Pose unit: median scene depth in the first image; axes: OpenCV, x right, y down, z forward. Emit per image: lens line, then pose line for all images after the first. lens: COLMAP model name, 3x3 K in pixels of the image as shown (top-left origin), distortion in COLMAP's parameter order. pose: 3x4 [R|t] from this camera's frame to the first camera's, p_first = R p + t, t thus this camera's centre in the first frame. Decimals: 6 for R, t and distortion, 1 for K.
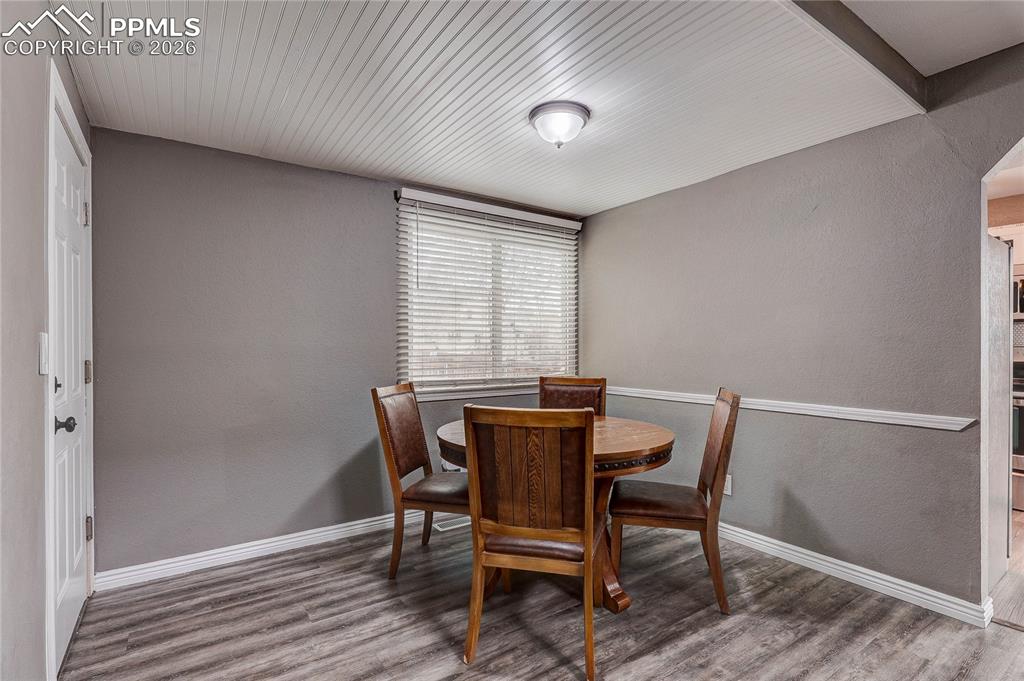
lens RADIAL K [[489.1, 0, 507.4], [0, 489.1, 343.9], [0, 0, 1]] dist [-0.012621, 0.000789]
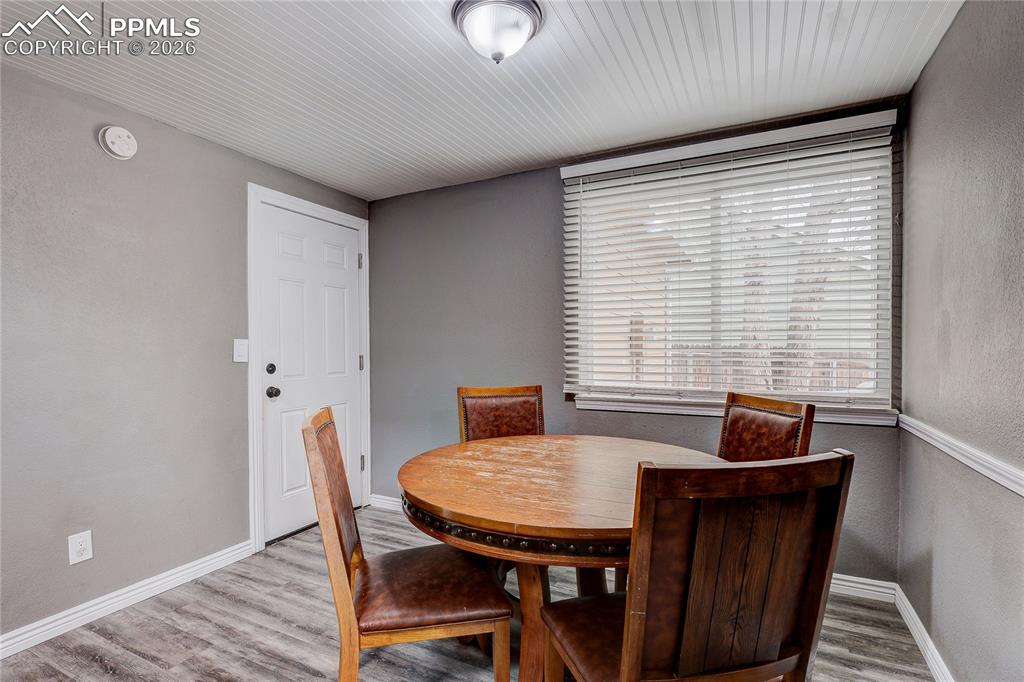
lens RADIAL K [[489.1, 0, 506.8], [0, 489.1, 348.2], [0, 0, 1]] dist [-0.012621, 0.000789]
pose [[0.466083, 0.000064, -0.884741, 0.508532], [0.003499, 0.999992, 0.001915, 0.008834], [0.884734, -0.003988, 0.466079, 0.469374]]
